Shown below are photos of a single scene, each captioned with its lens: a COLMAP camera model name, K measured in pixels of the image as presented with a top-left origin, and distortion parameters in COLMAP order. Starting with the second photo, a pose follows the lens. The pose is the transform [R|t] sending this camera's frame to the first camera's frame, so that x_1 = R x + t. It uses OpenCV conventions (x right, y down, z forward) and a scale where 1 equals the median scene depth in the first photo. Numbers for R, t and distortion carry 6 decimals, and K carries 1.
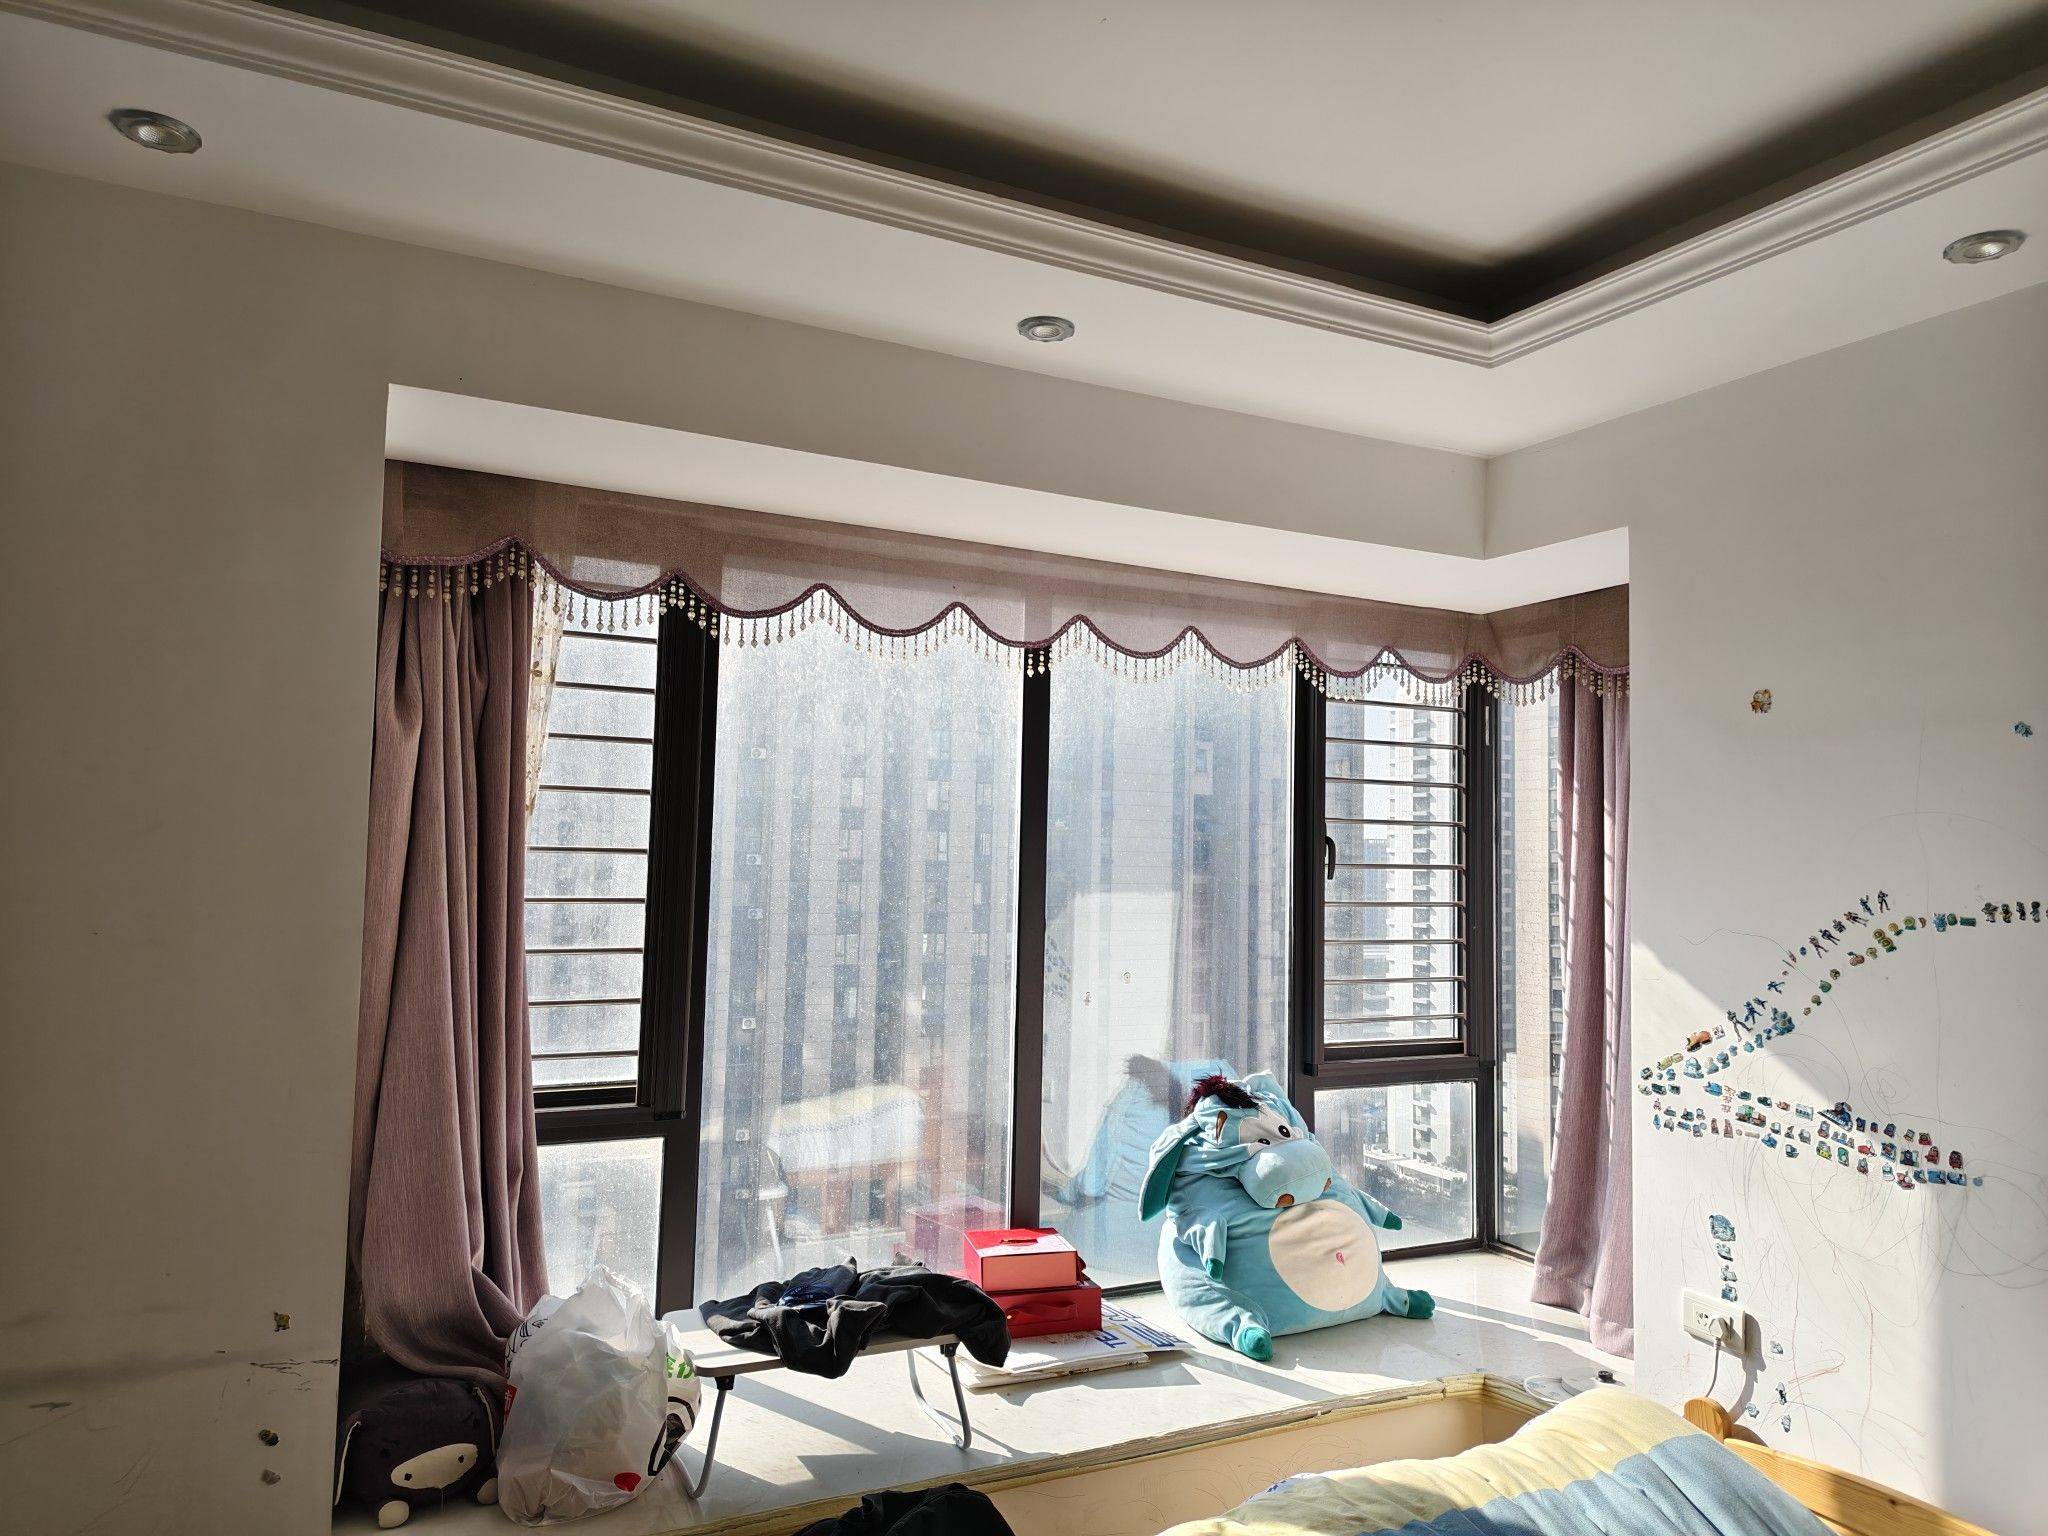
lens RADIAL K [[1401.4, 0, 1020.3], [0, 1401.4, 768.3], [0, 0, 1]] dist [0.039054, -0.040735]
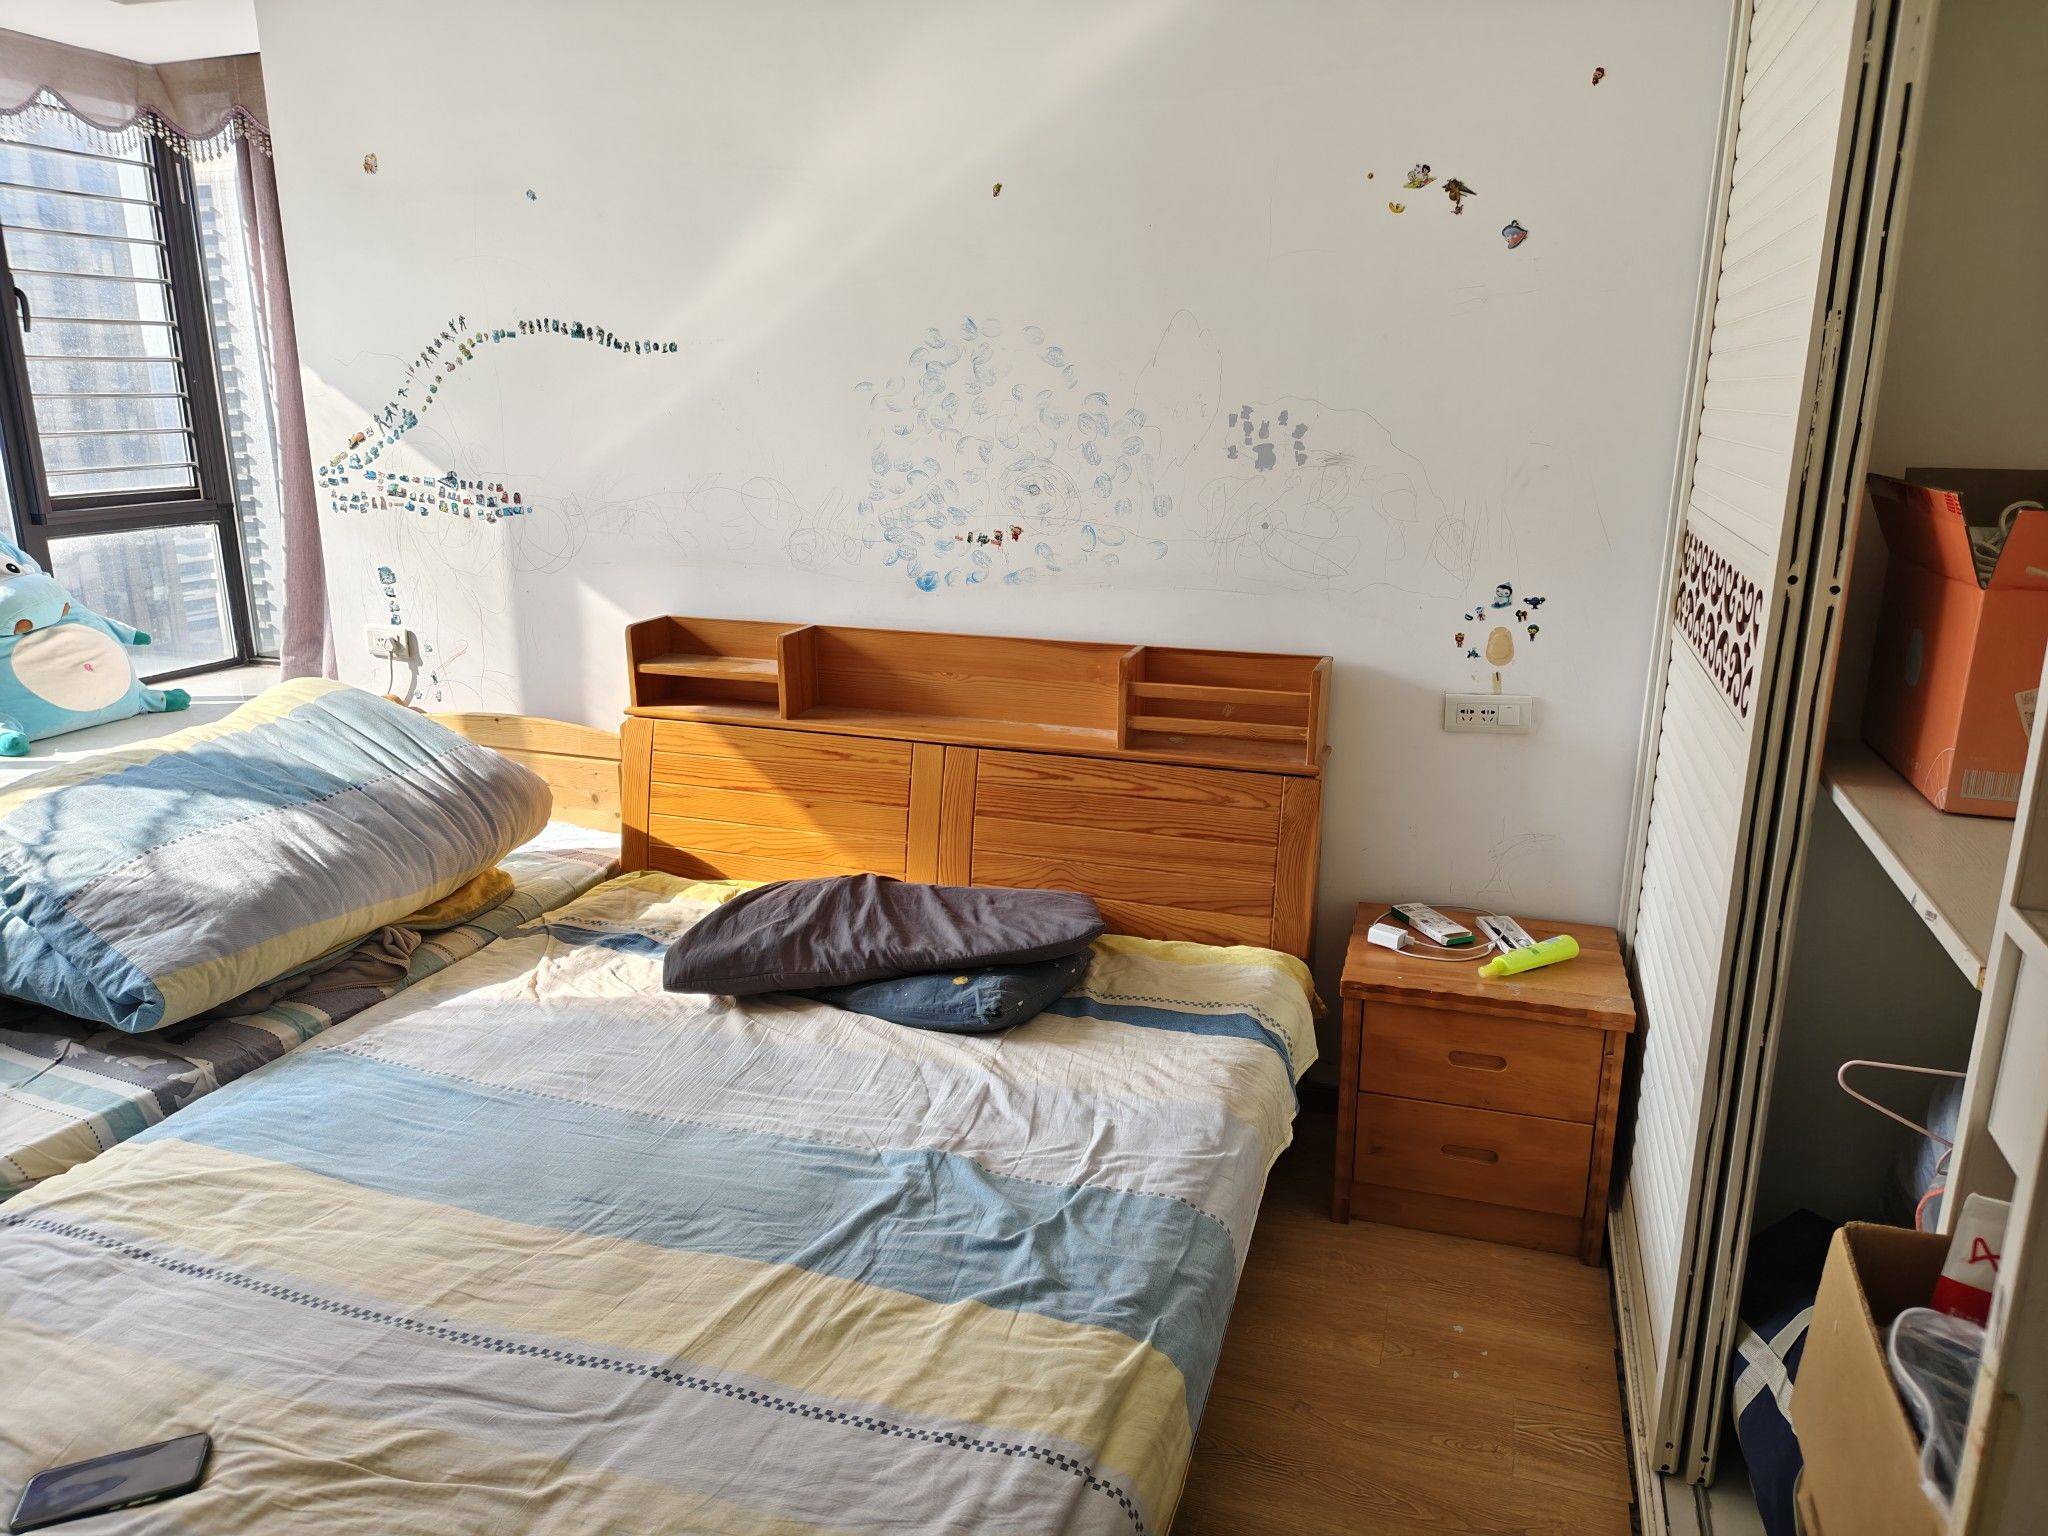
lens RADIAL K [[1401.4, 0, 1022.4], [0, 1401.4, 771.2], [0, 0, 1]] dist [0.039054, -0.040735]
pose [[0.714472, -0.202408, 0.669747, -0.021311], [-0.031291, 0.947039, 0.319590, 0.043197], [-0.698964, -0.249296, 0.670299, -0.385486]]
